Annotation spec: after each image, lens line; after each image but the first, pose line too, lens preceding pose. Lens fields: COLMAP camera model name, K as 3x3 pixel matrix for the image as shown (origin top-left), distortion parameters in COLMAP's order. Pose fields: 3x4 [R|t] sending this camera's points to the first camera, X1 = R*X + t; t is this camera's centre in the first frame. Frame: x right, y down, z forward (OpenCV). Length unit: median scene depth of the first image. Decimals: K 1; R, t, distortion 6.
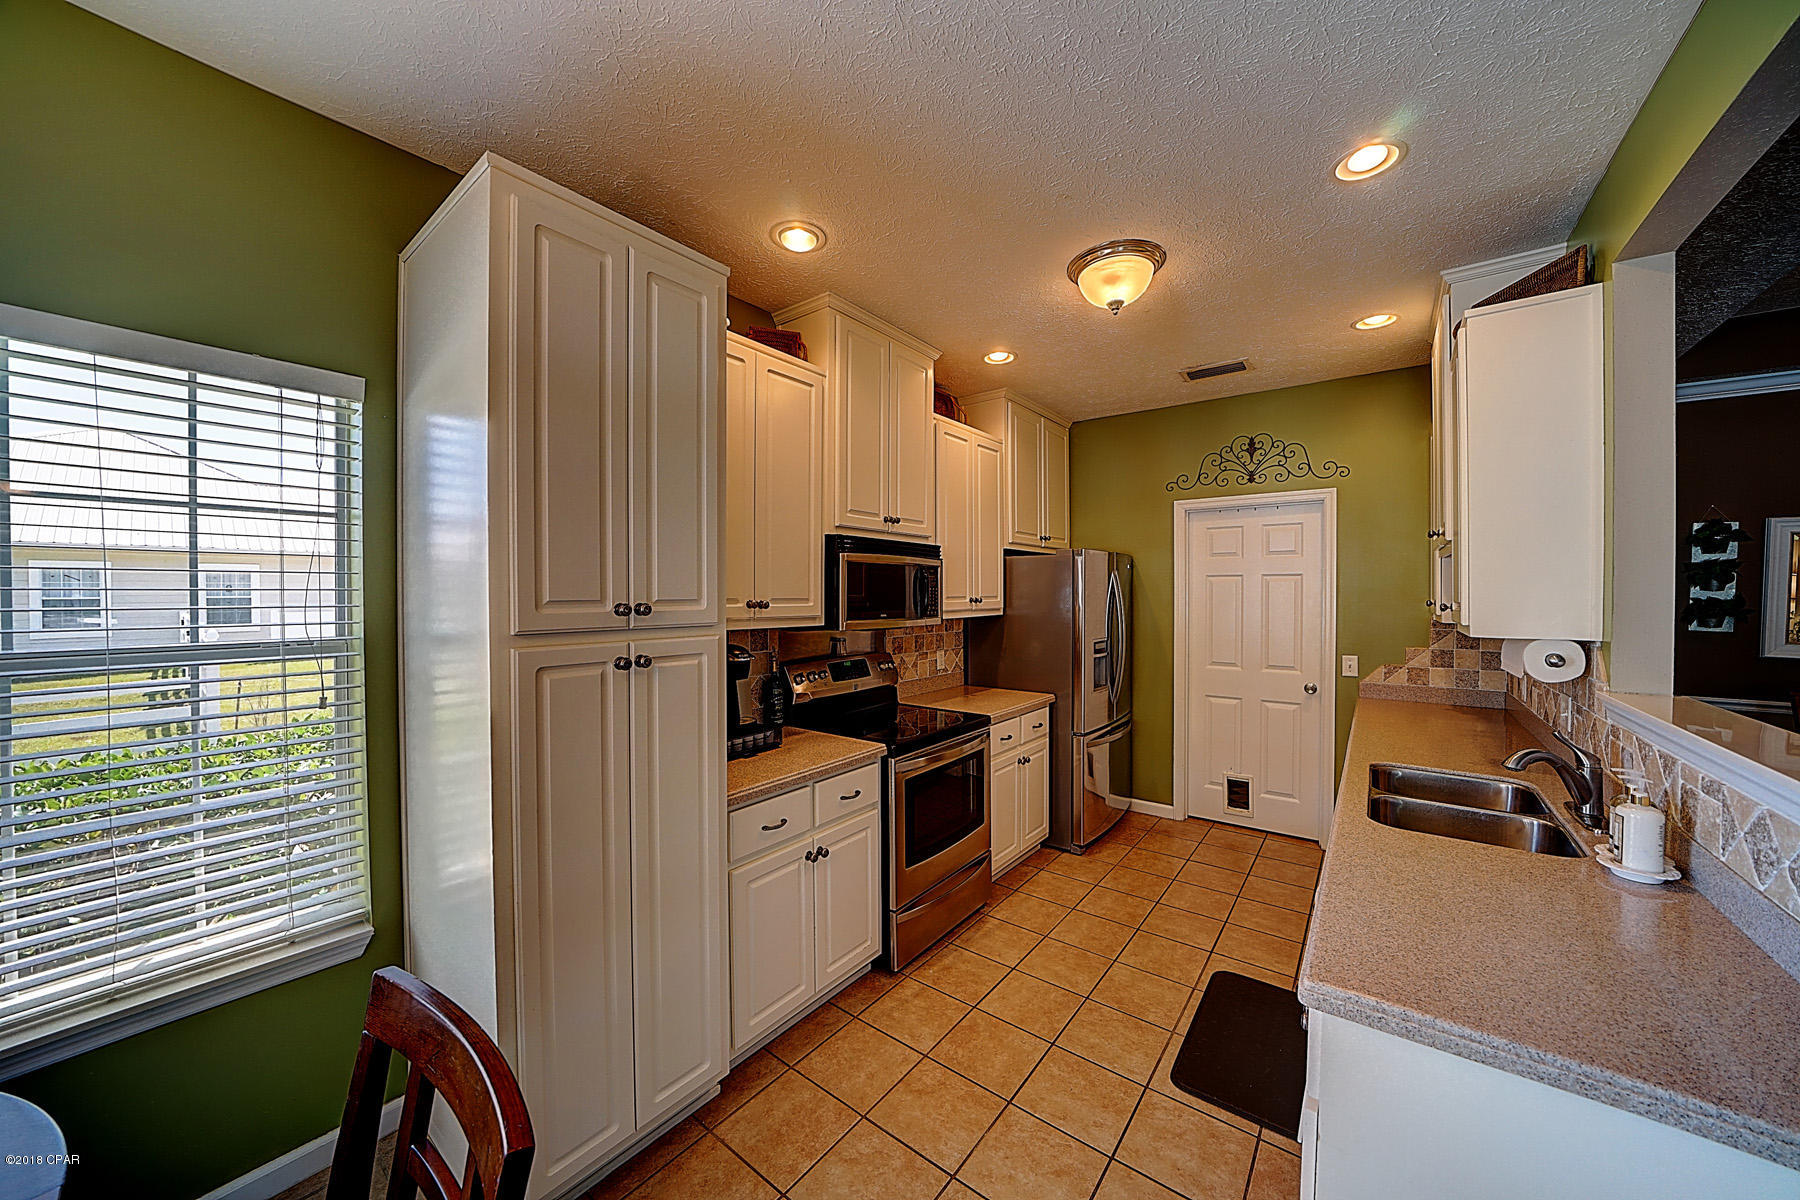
lens RADIAL K [[616.6, 0, 902.9], [0, 616.6, 601.8], [0, 0, 1]] dist [-0.014864, 0.000404]
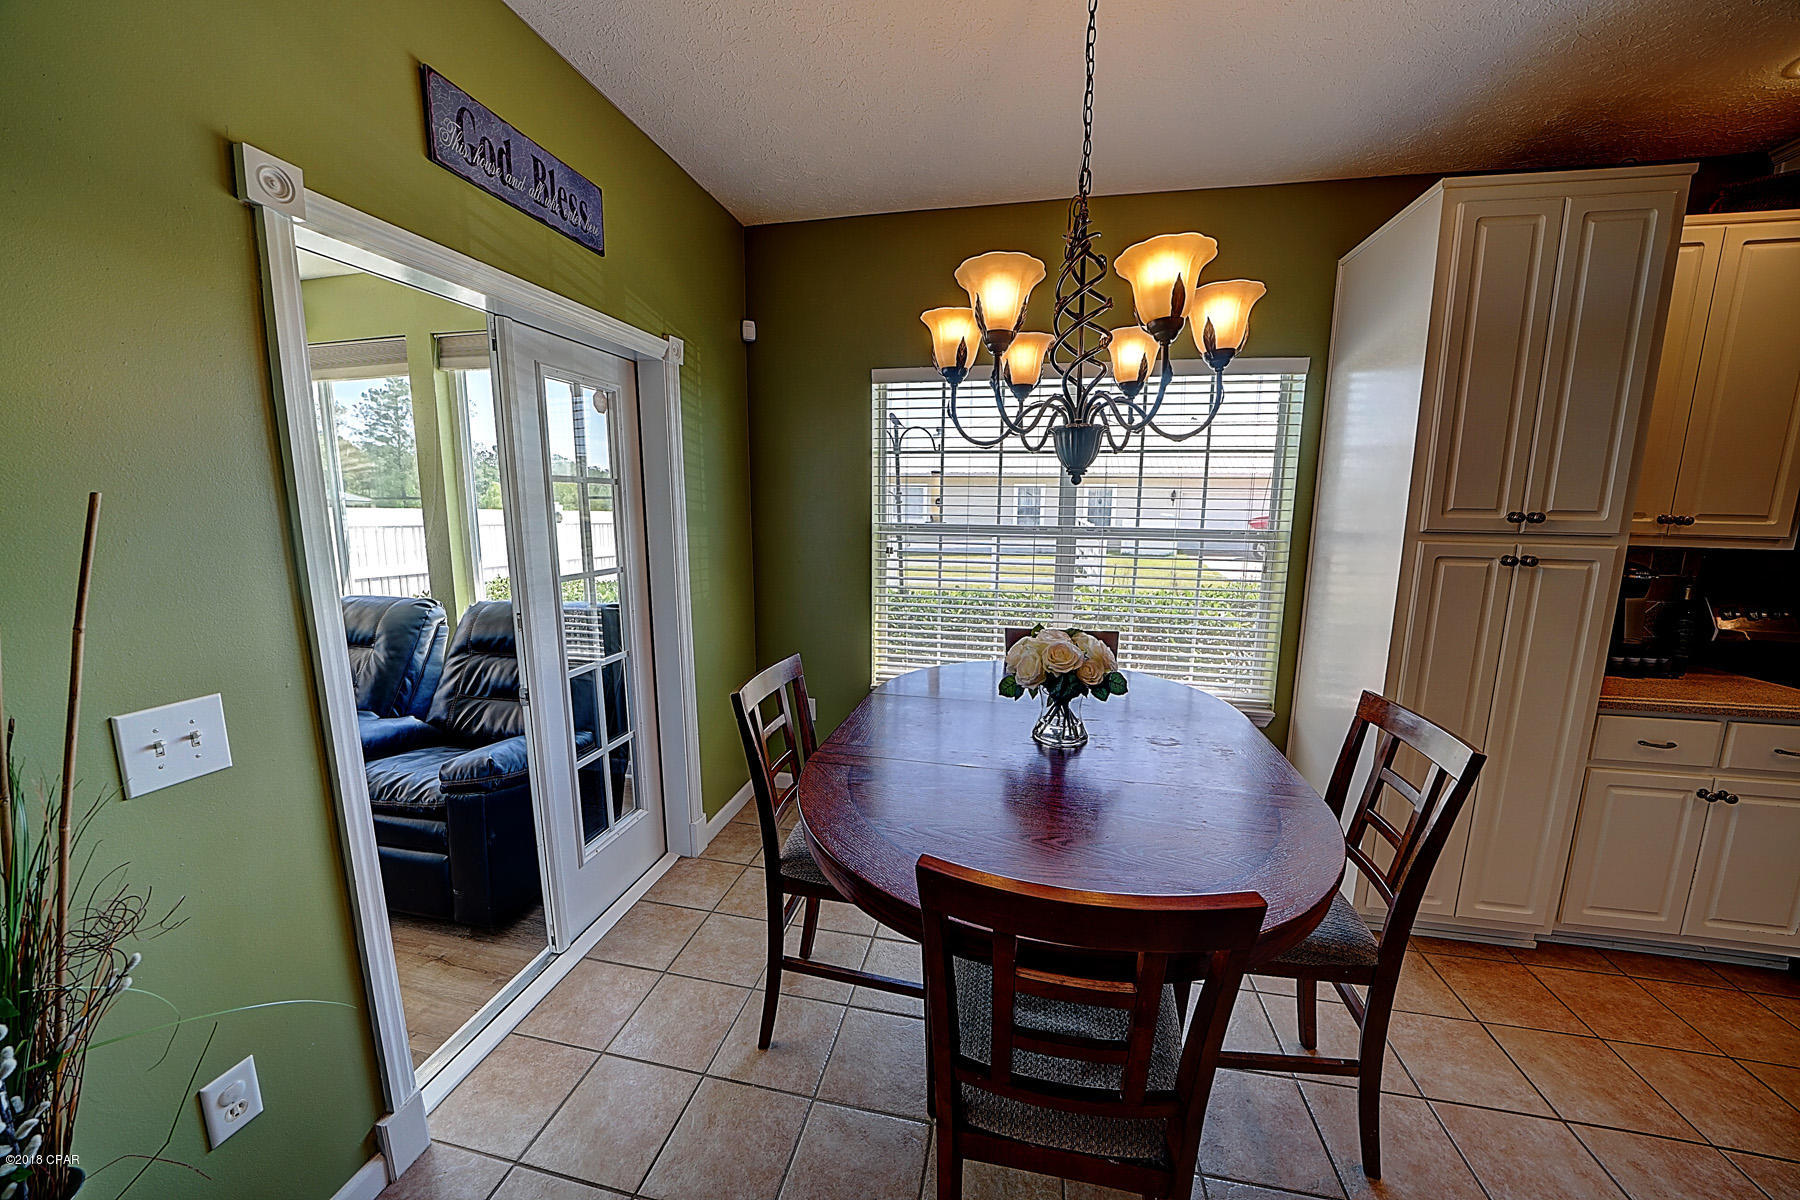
lens RADIAL K [[616.6, 0, 902.9], [0, 616.6, 601.8], [0, 0, 1]] dist [-0.014864, 0.000404]
pose [[0.436535, 0.147708, -0.887479, 0.092167], [-0.024264, 0.988005, 0.152504, 0.020340], [0.899360, -0.045039, 0.434883, -0.529995]]
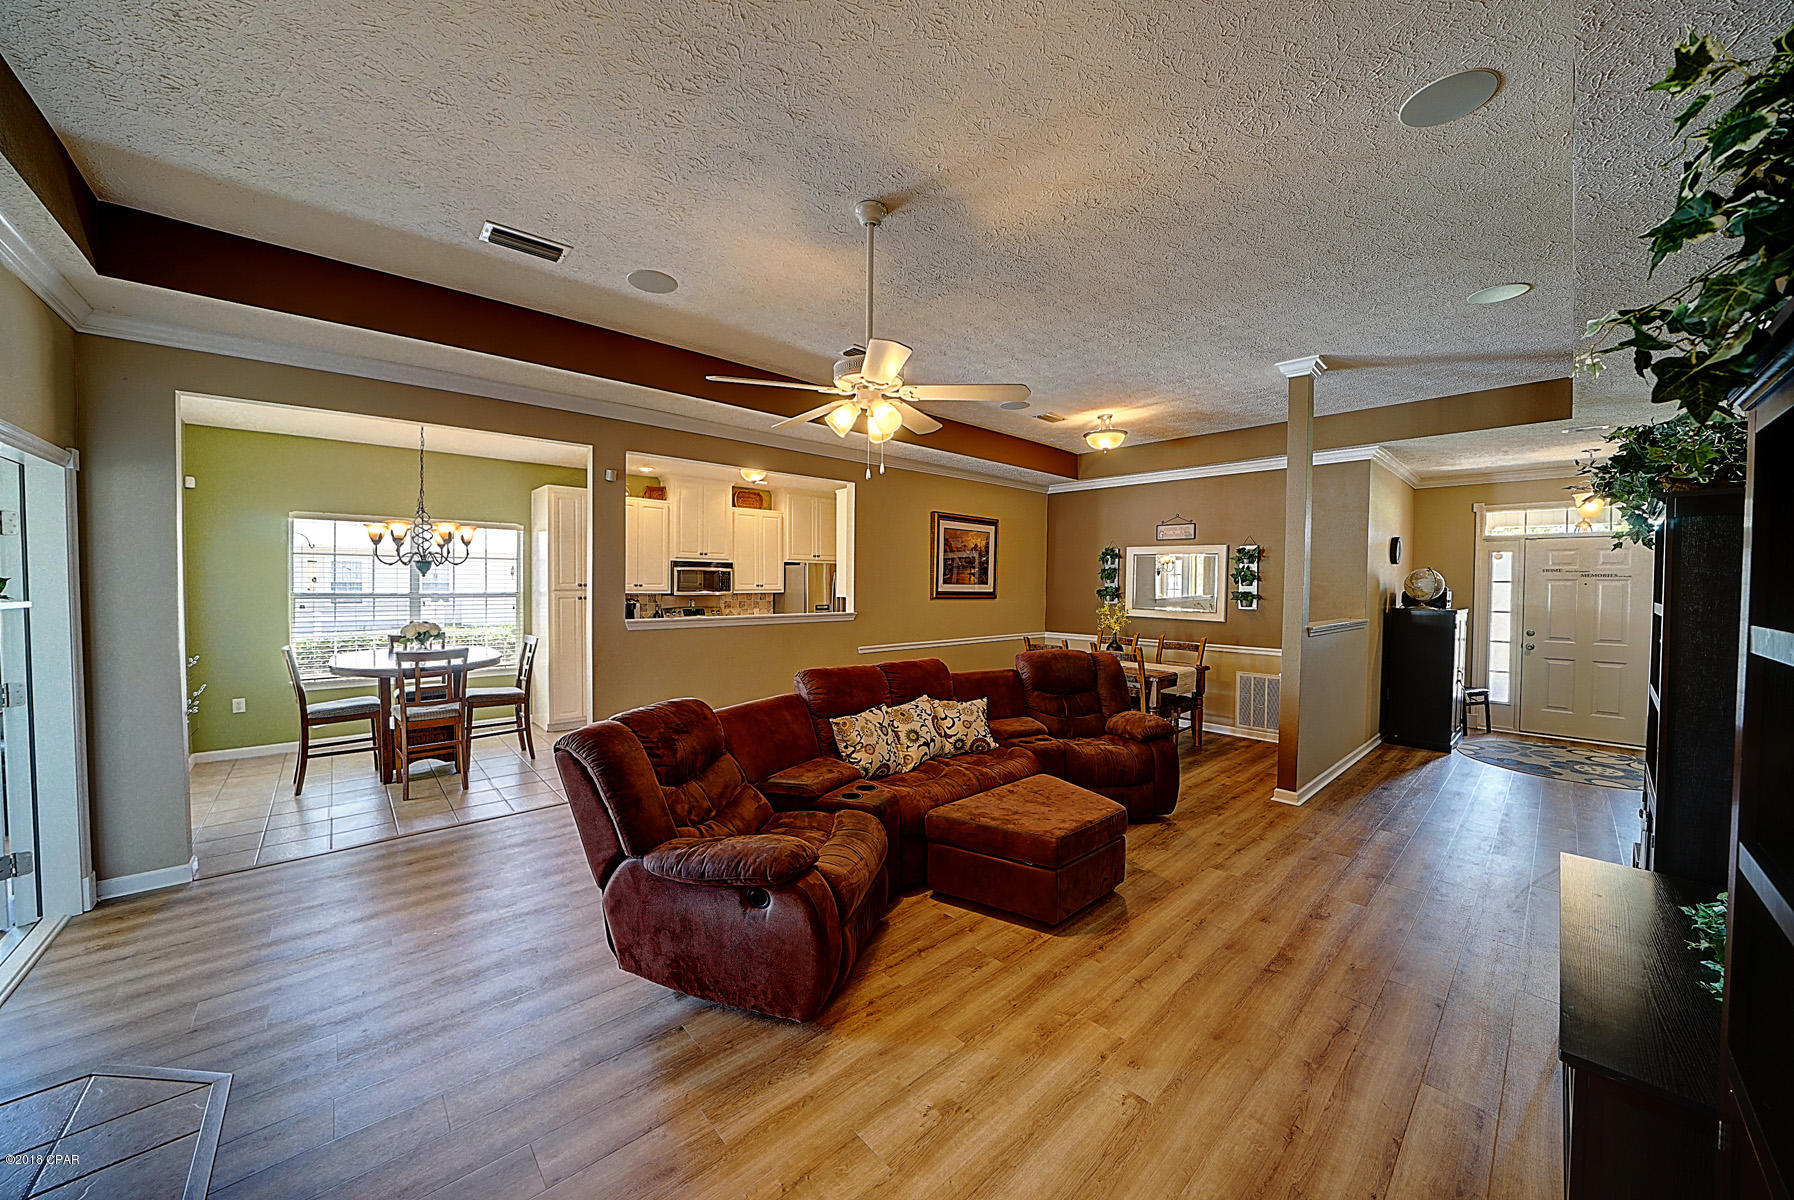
lens RADIAL K [[614.5, 0, 899.9], [0, 614.5, 601.8], [0, 0, 1]] dist [-0.014864, 0.000404]
pose [[0.984160, 0.010179, -0.176992, 2.011255], [-0.008719, 0.999921, 0.009025, 0.061895], [0.177070, -0.007339, 0.984171, -2.227530]]
